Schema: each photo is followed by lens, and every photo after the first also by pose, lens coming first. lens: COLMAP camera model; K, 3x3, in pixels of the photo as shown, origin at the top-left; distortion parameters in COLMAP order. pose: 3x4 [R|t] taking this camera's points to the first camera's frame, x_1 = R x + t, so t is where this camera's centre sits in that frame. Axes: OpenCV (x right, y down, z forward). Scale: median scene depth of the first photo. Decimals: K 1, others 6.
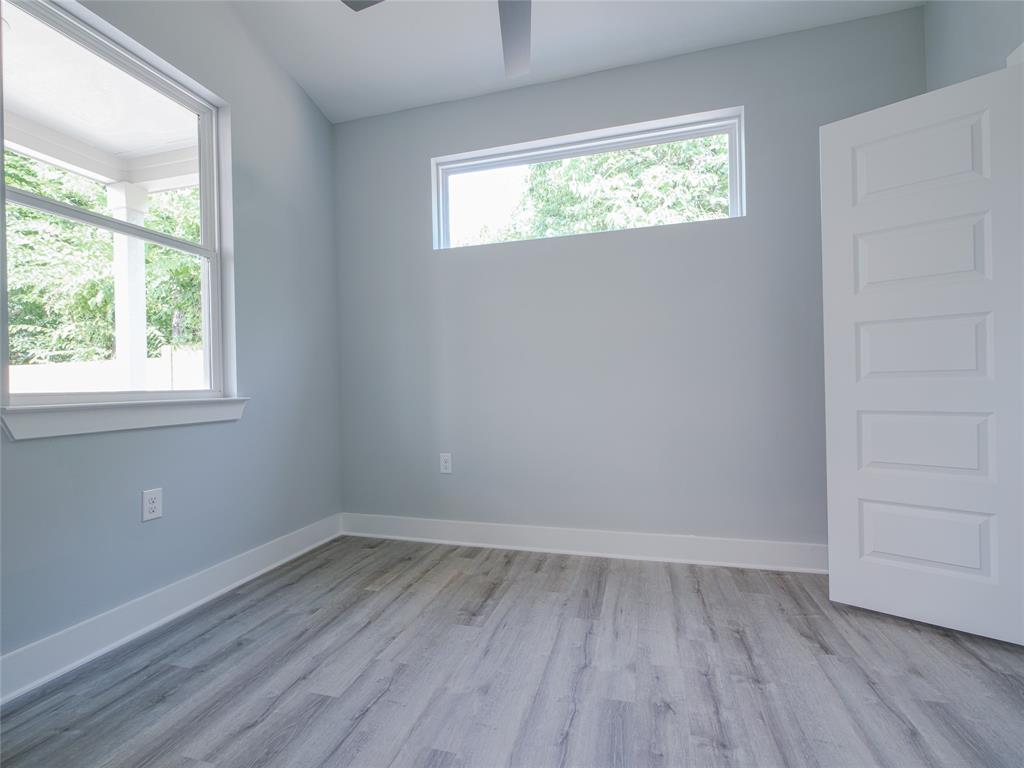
lens RADIAL K [[471.0, 0, 512.0], [0, 471.0, 384.0], [0, 0, 1]] dist [0.001145, 0.000258]
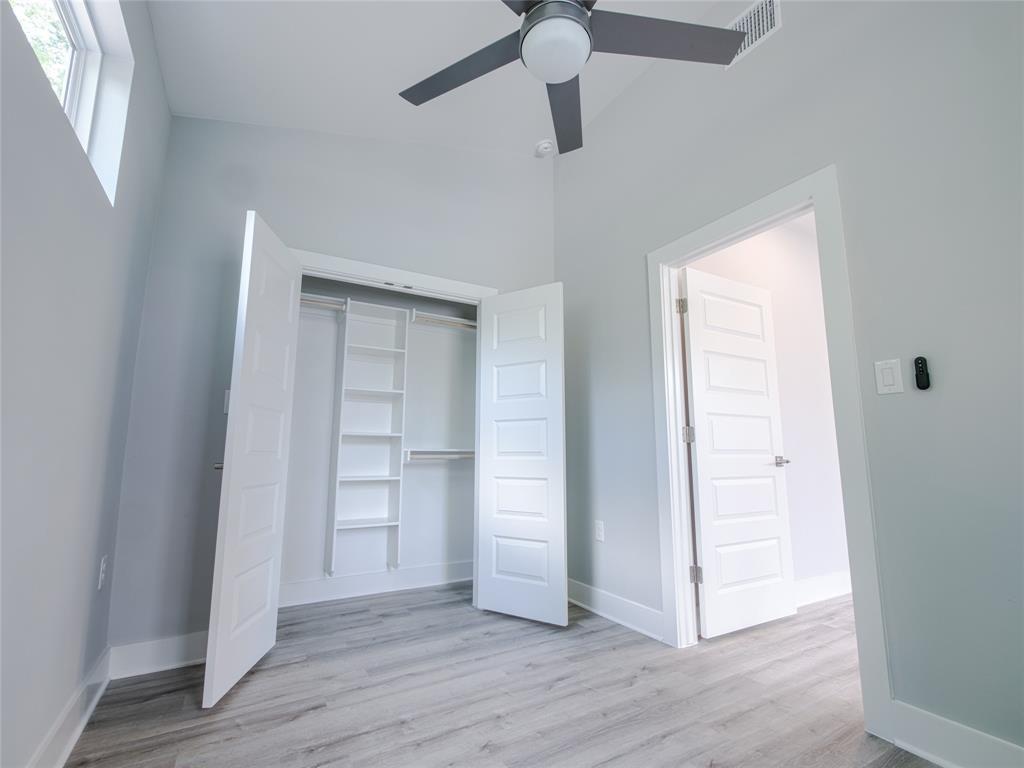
lens RADIAL K [[471.0, 0, 512.0], [0, 471.0, 384.0], [0, 0, 1]] dist [0.001145, 0.000258]
pose [[-0.719061, 0.118419, 0.684784, -0.534785], [0.009664, 0.986984, -0.160530, 0.002891], [-0.694880, -0.108813, -0.710846, 1.660384]]
